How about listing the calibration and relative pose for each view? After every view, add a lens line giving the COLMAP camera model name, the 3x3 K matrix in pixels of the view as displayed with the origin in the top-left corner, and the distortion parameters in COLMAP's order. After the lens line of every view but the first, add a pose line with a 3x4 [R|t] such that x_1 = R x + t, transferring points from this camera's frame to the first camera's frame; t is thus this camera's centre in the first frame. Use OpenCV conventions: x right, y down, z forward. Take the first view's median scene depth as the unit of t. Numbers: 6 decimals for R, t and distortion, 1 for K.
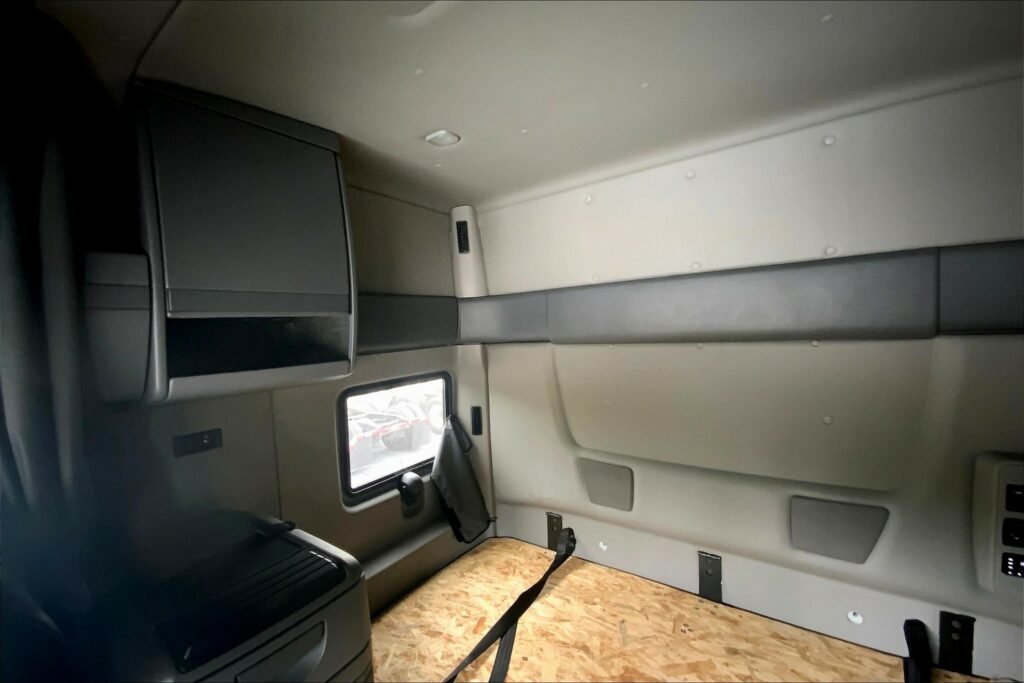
lens RADIAL K [[412.3, 0, 513.5], [0, 412.3, 342.2], [0, 0, 1]] dist [0.003634, -0.007118]
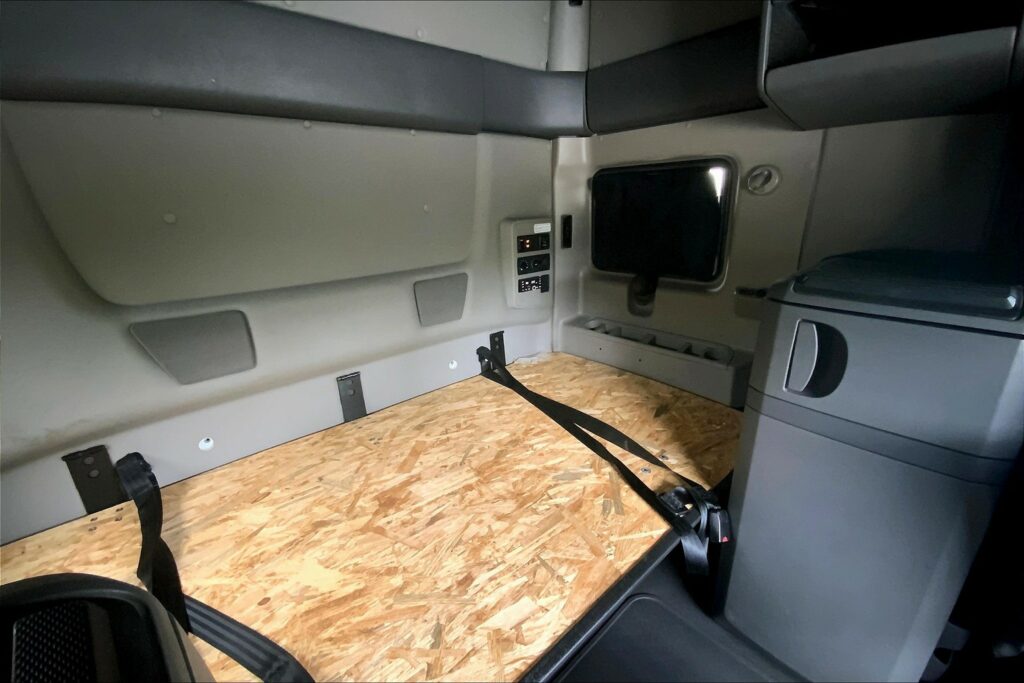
lens RADIAL K [[412.3, 0, 520.4], [0, 412.3, 334.9], [0, 0, 1]] dist [0.003634, -0.007118]
pose [[0.220628, -0.264488, 0.938813, -0.331583], [0.057293, 0.964384, 0.258227, 0.236001], [-0.973674, -0.003185, 0.227924, 0.461507]]
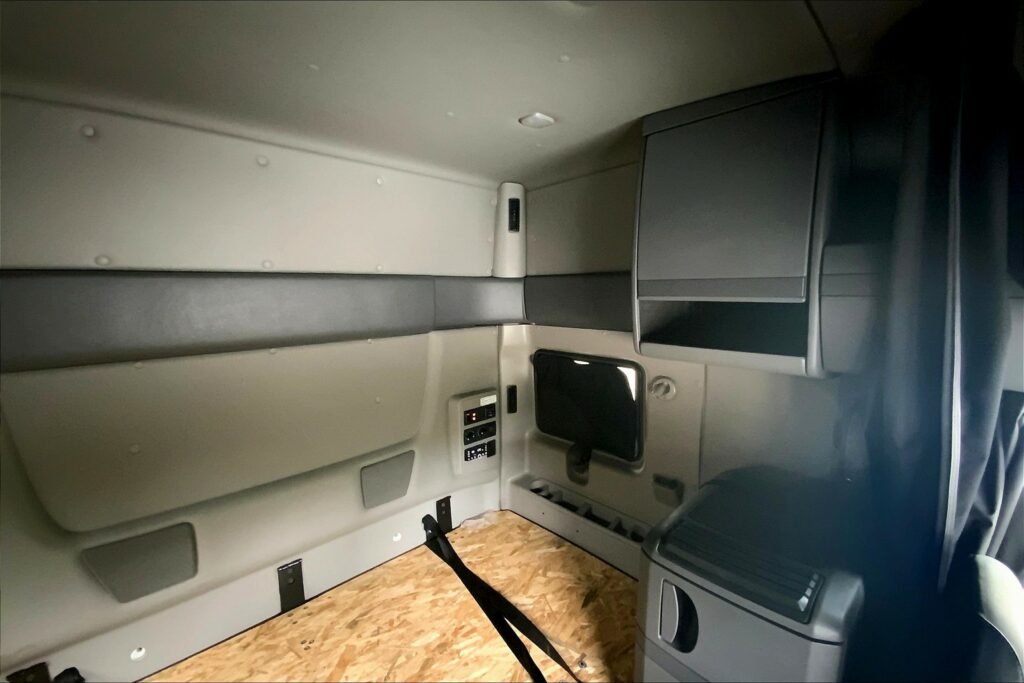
lens RADIAL K [[412.3, 0, 517.7], [0, 412.3, 337.5], [0, 0, 1]] dist [0.003634, -0.007118]
pose [[0.179923, -0.067409, 0.981368, -0.391035], [0.039752, 0.997333, 0.061218, -0.062169], [-0.982877, 0.027997, 0.182123, 0.317550]]
